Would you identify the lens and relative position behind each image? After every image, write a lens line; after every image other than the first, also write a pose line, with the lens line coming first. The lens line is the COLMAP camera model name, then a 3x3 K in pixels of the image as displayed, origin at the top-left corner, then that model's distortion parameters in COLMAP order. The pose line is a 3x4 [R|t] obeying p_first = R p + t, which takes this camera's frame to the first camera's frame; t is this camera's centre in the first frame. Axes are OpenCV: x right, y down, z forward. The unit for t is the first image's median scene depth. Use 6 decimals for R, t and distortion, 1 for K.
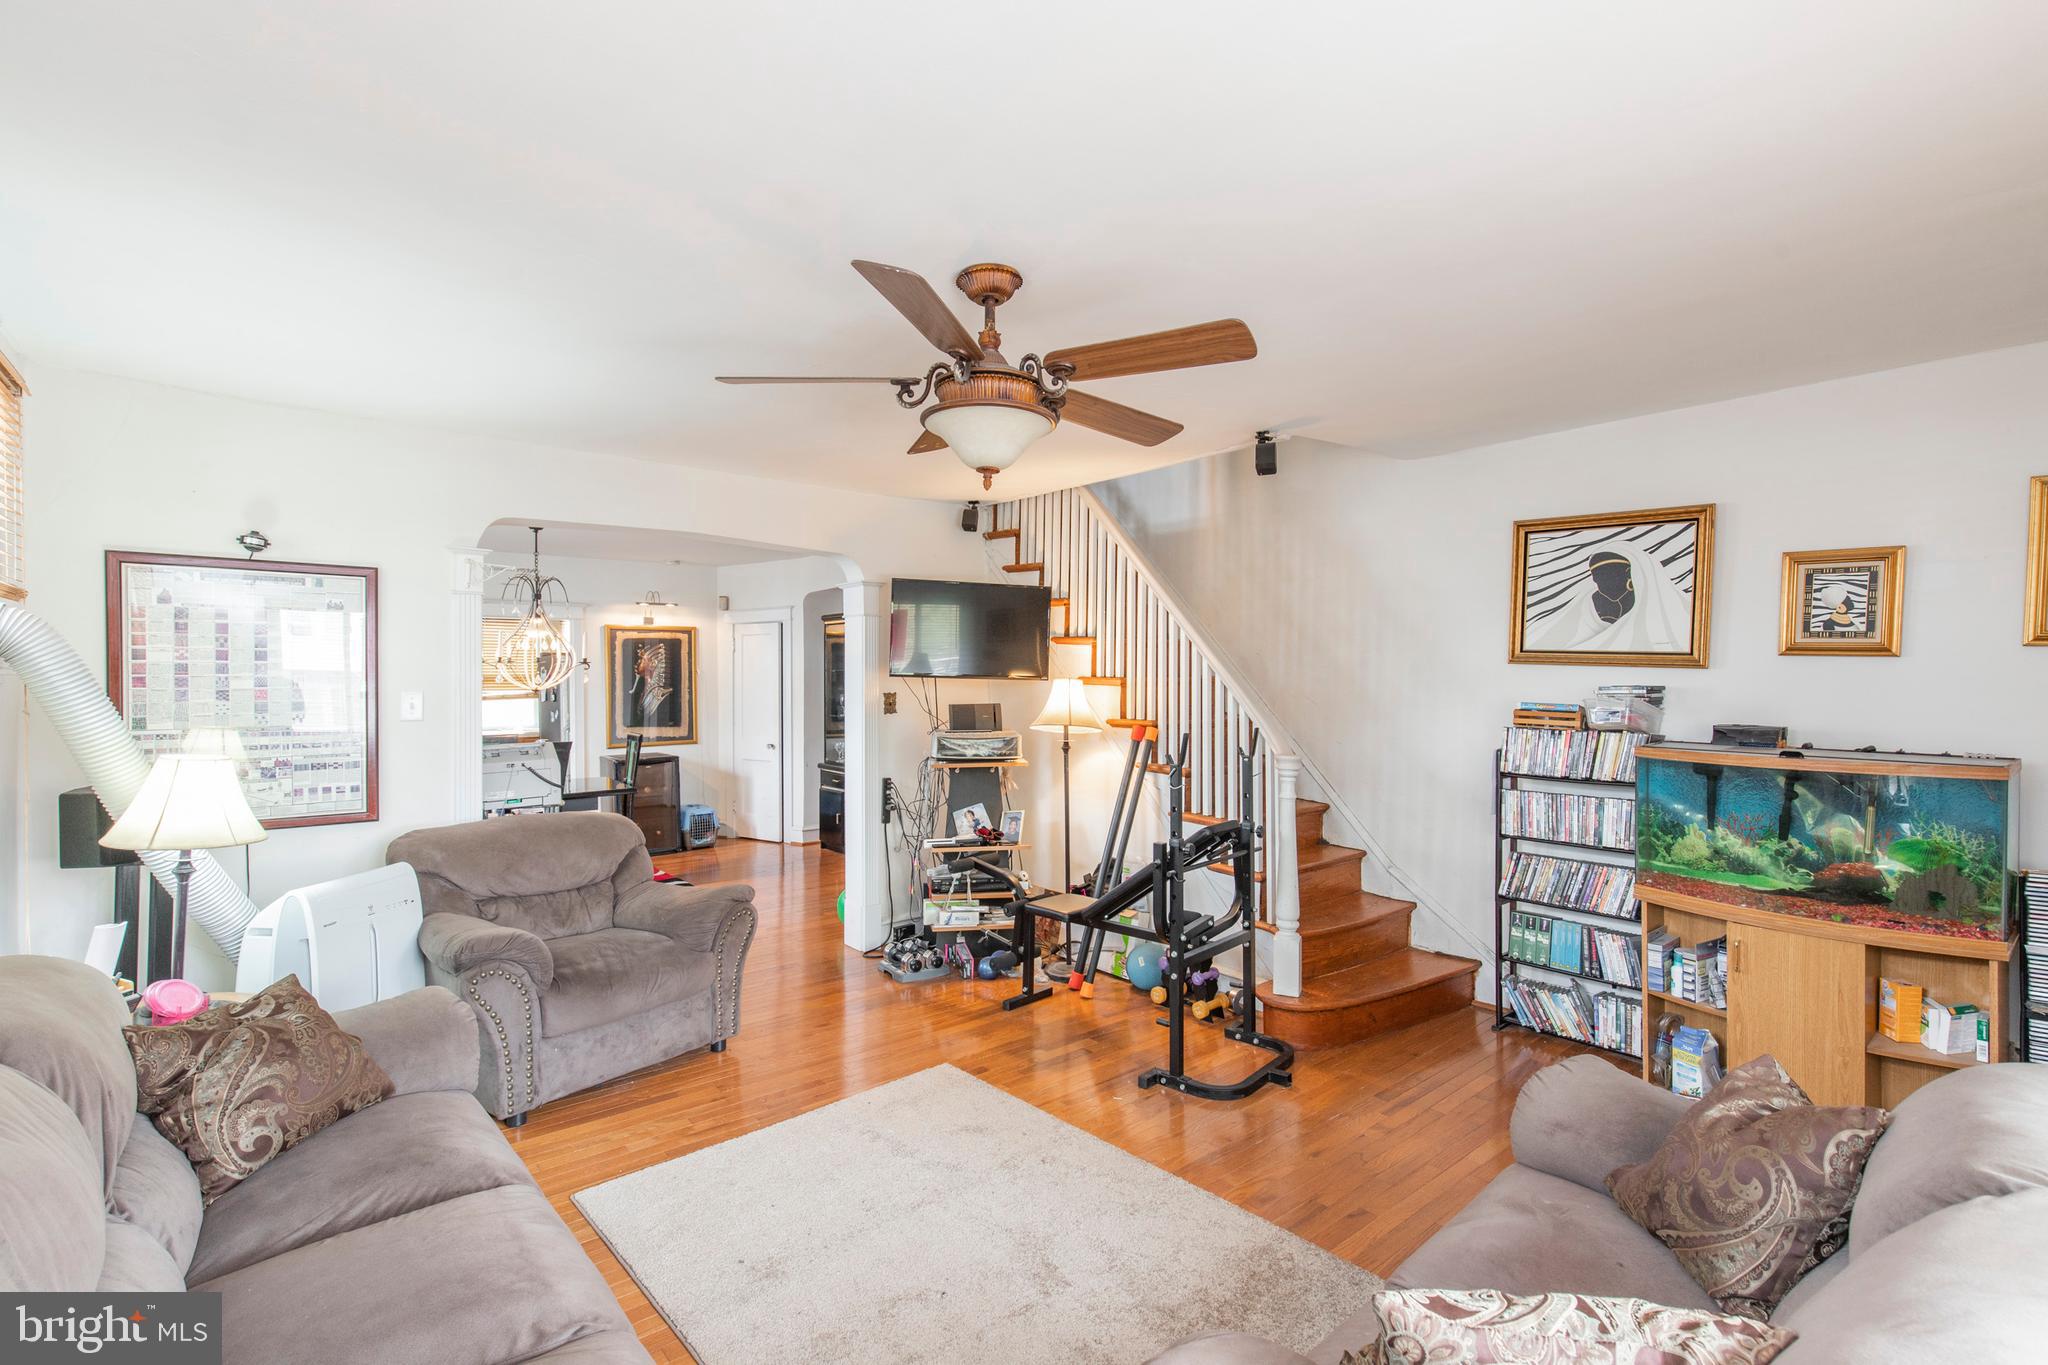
lens RADIAL K [[925.9, 0, 1024.1], [0, 925.9, 693.1], [0, 0, 1]] dist [0.007050, -0.001714]
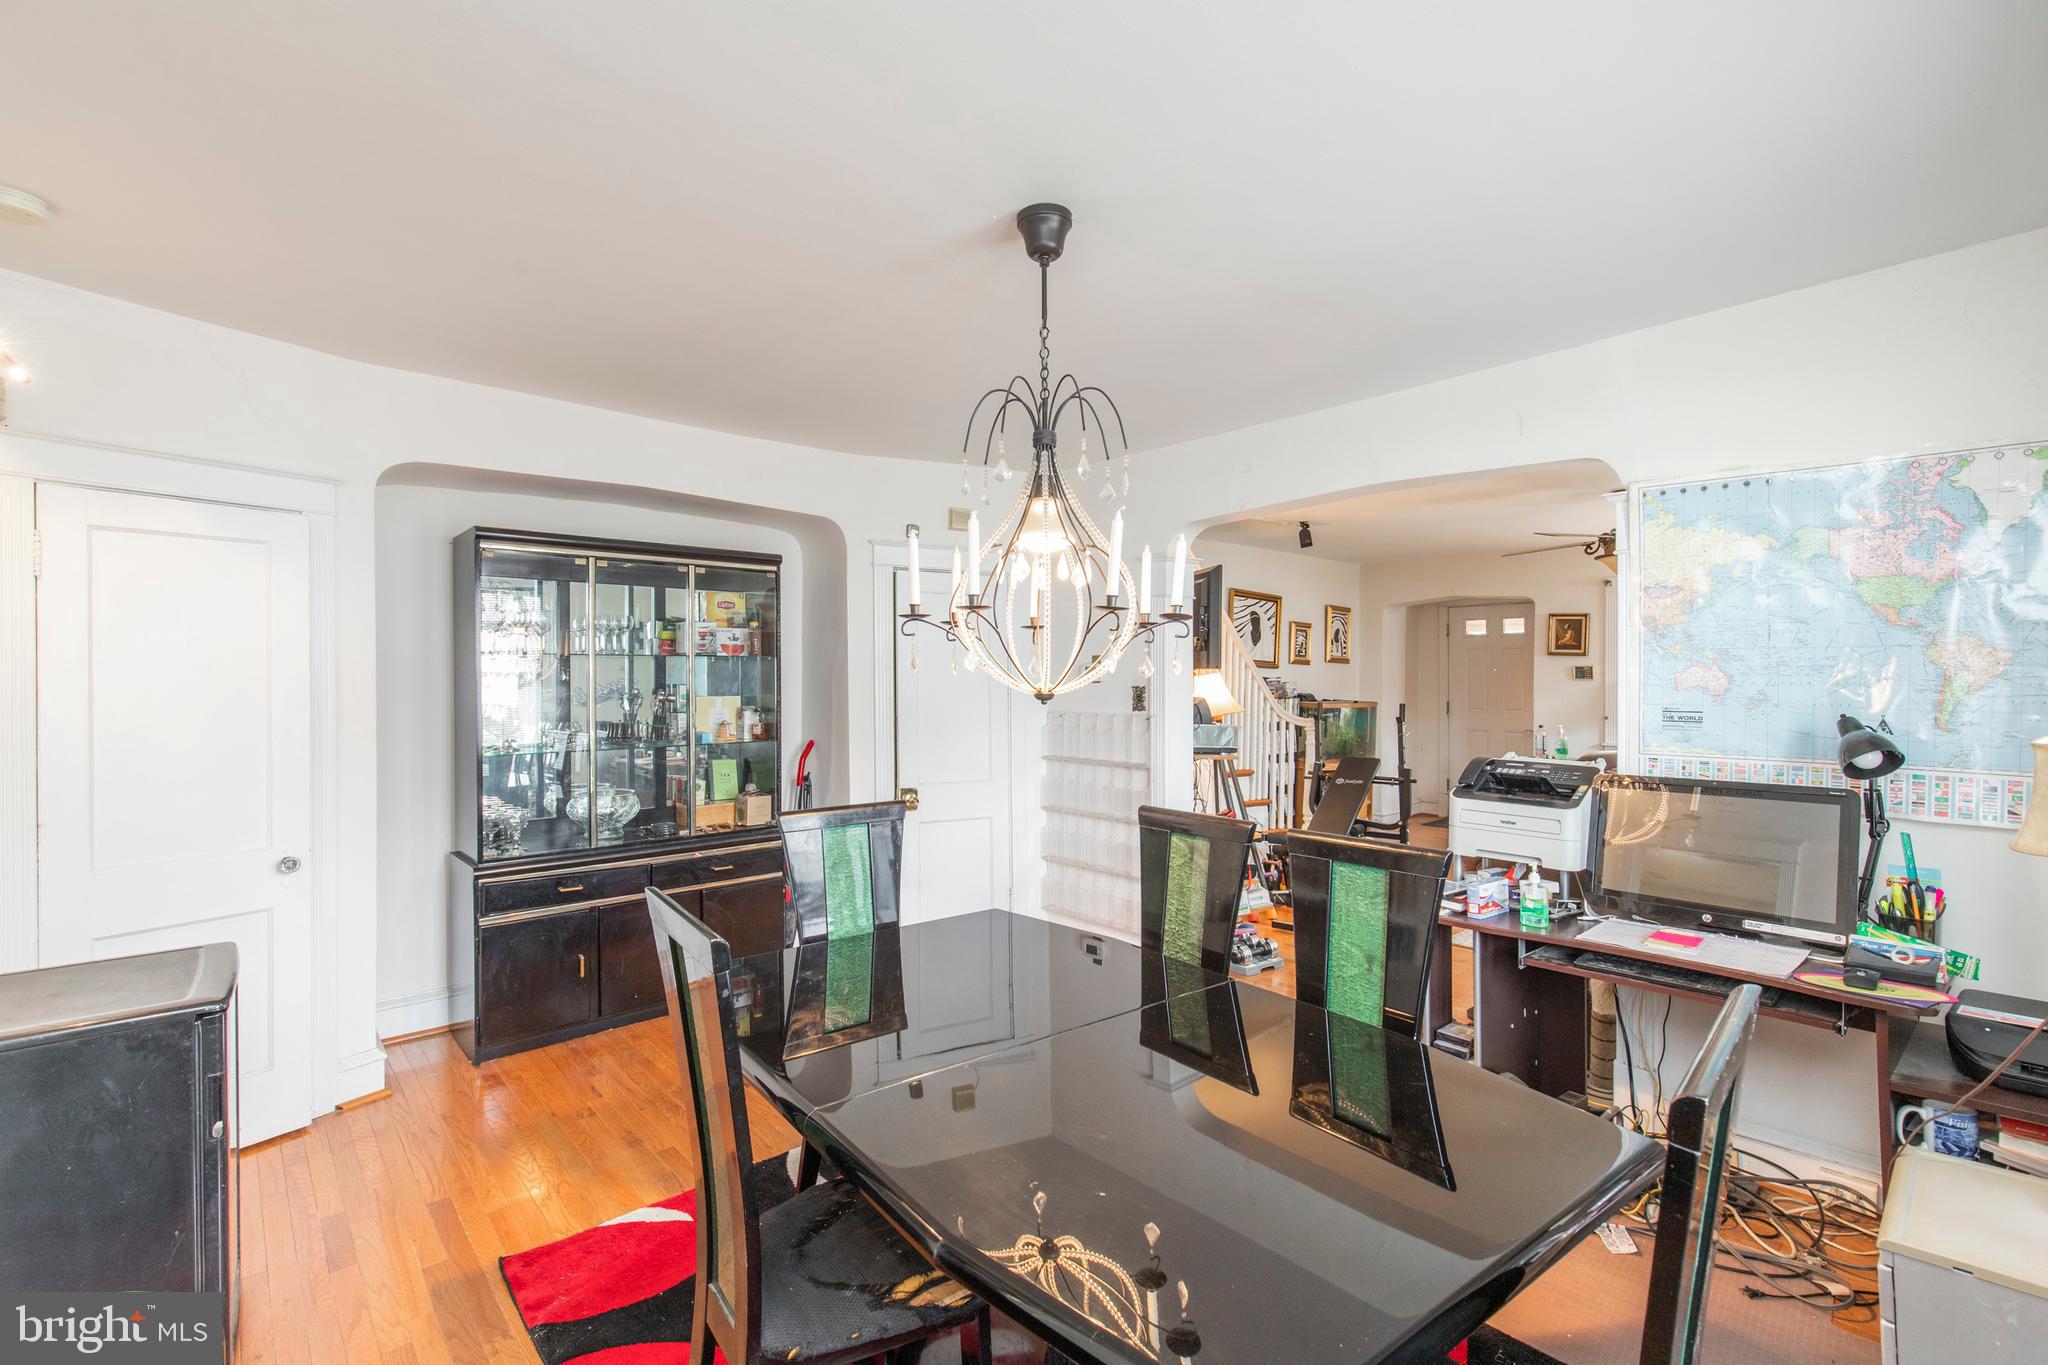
lens RADIAL K [[925.9, 0, 1027.7], [0, 925.9, 687.6], [0, 0, 1]] dist [0.007050, -0.001714]
pose [[-0.031354, -0.012439, 0.999431, -1.472819], [0.019931, 0.999716, 0.013067, -0.022812], [-0.999310, 0.020329, -0.031097, 1.667735]]
